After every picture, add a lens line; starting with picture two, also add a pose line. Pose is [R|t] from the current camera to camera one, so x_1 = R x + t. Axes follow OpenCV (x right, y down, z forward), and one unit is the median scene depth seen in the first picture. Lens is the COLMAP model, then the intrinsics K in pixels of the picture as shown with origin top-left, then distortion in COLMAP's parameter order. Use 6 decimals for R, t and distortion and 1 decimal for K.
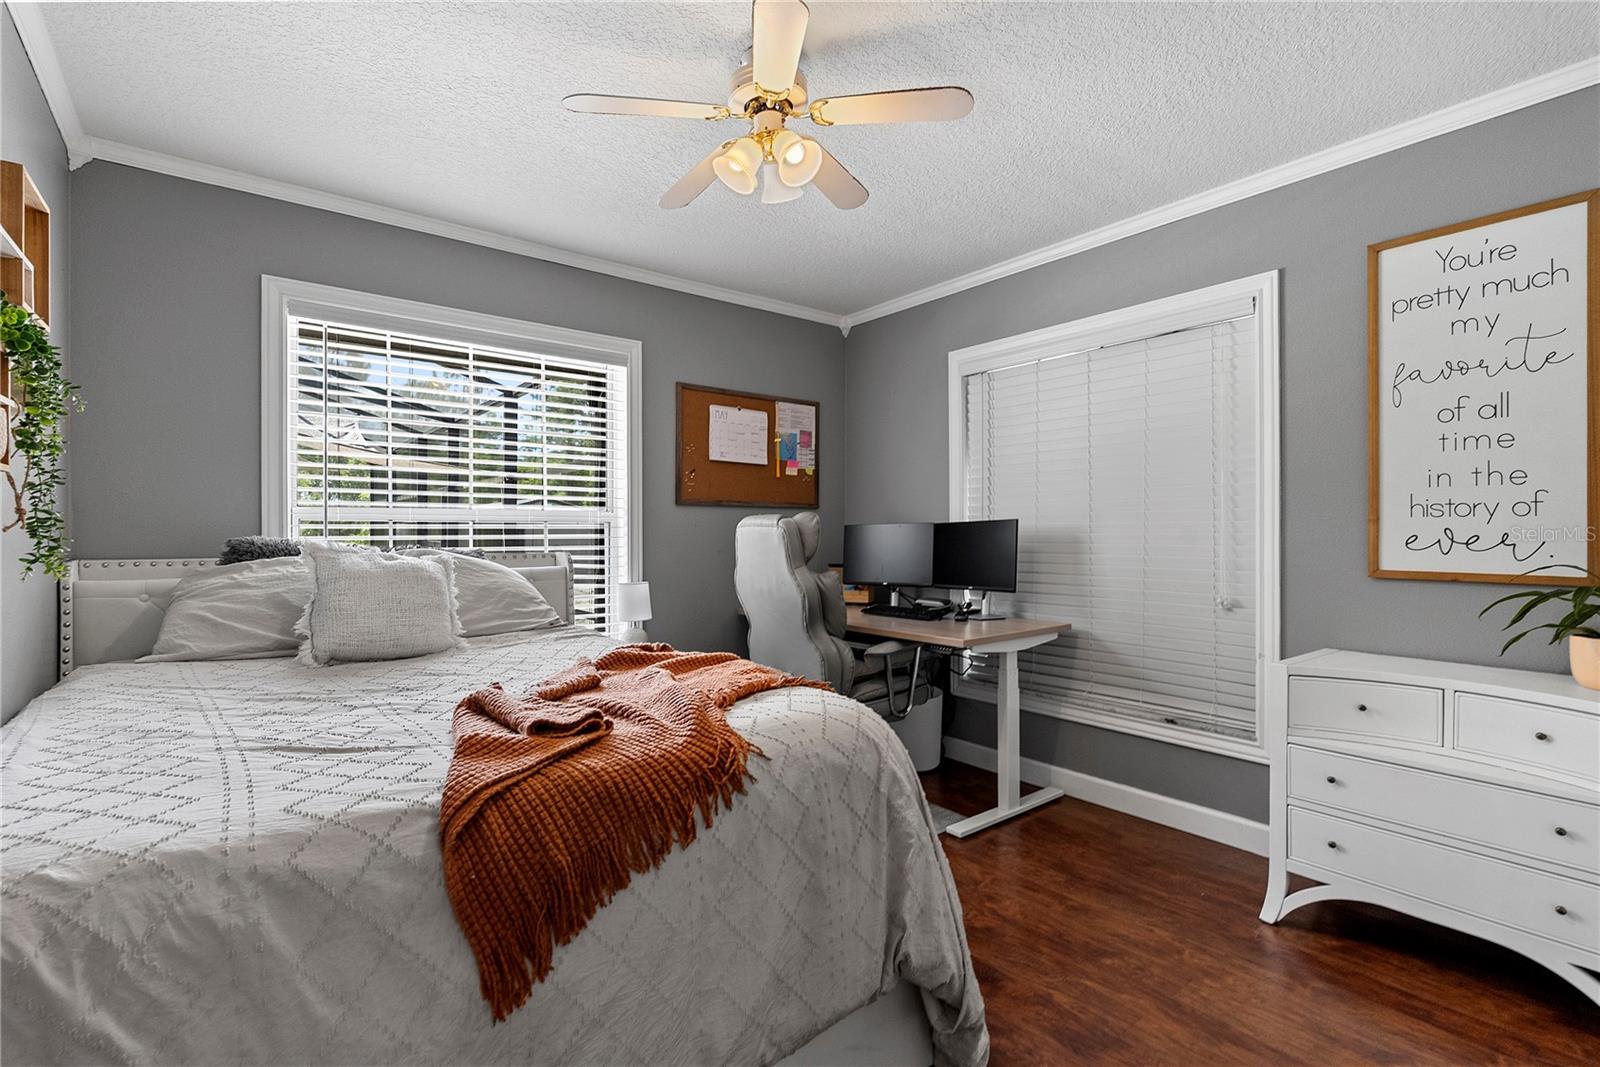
lens RADIAL K [[721.8, 0, 795.9], [0, 721.8, 531.9], [0, 0, 1]] dist [-0.000107, -0.000029]
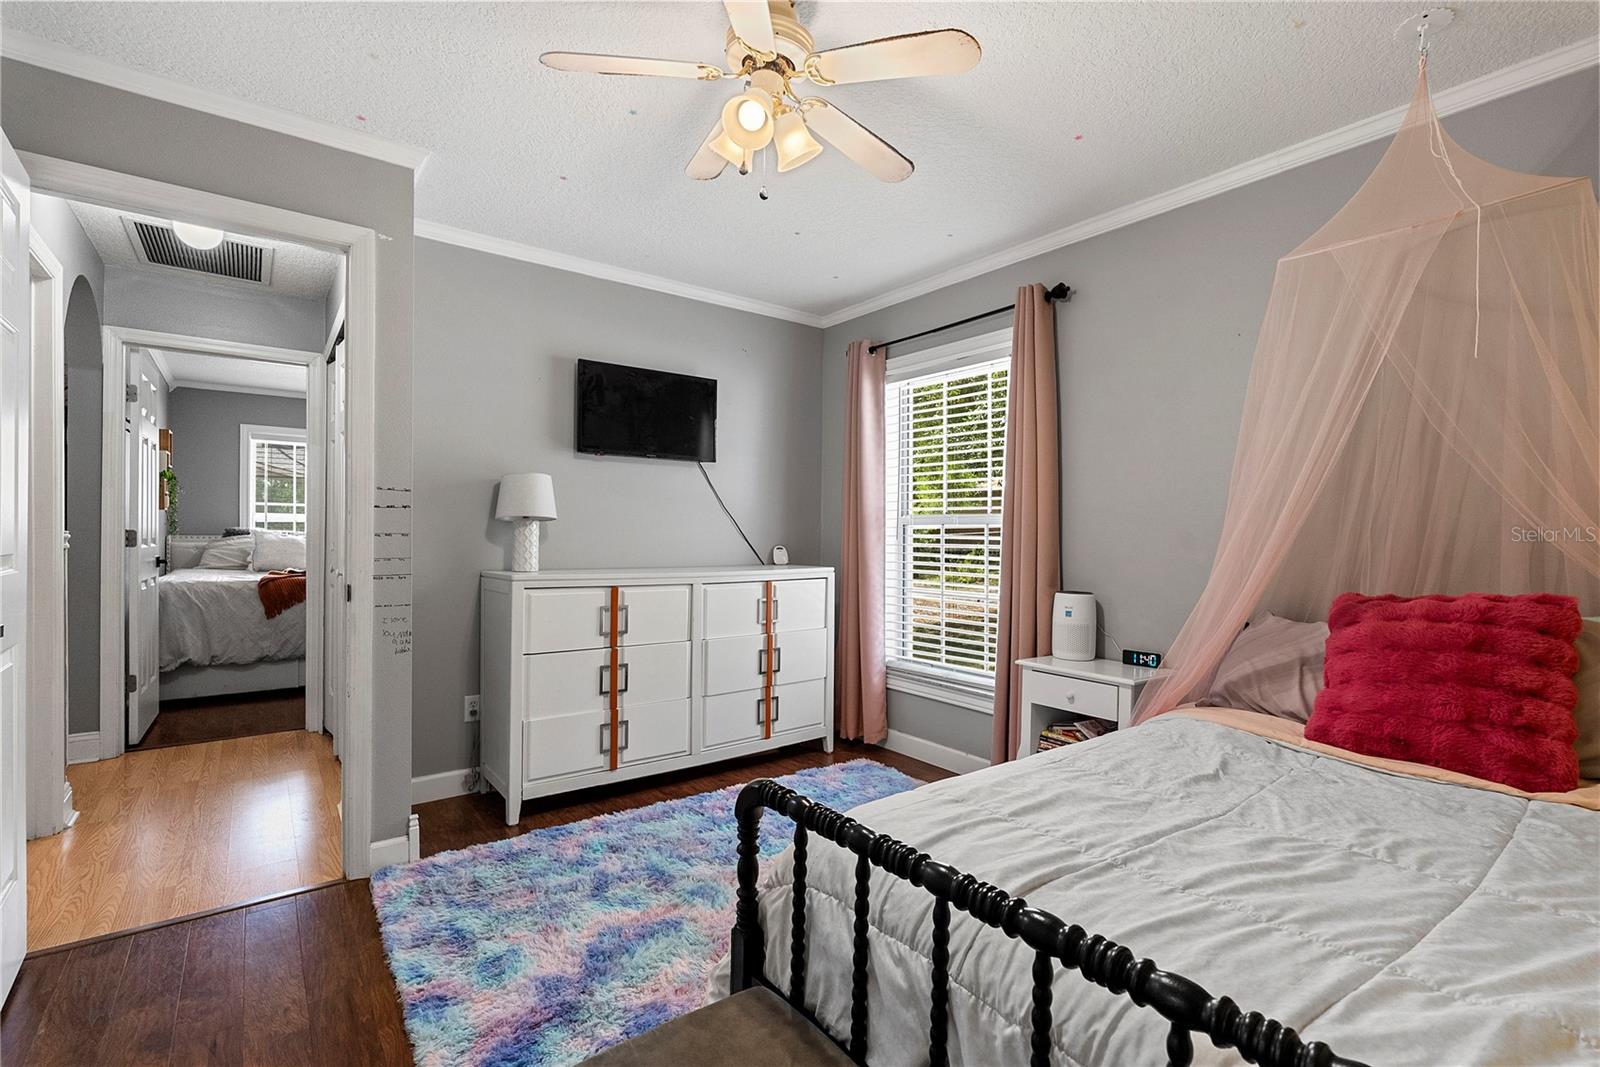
lens RADIAL K [[721.8, 0, 803.6], [0, 721.8, 538.0], [0, 0, 1]] dist [-0.000107, -0.000029]
pose [[0.999830, 0.012506, -0.013555, 1.544814], [-0.012399, 0.999891, 0.007976, -0.001853], [0.013653, -0.007806, 0.999876, -1.827043]]
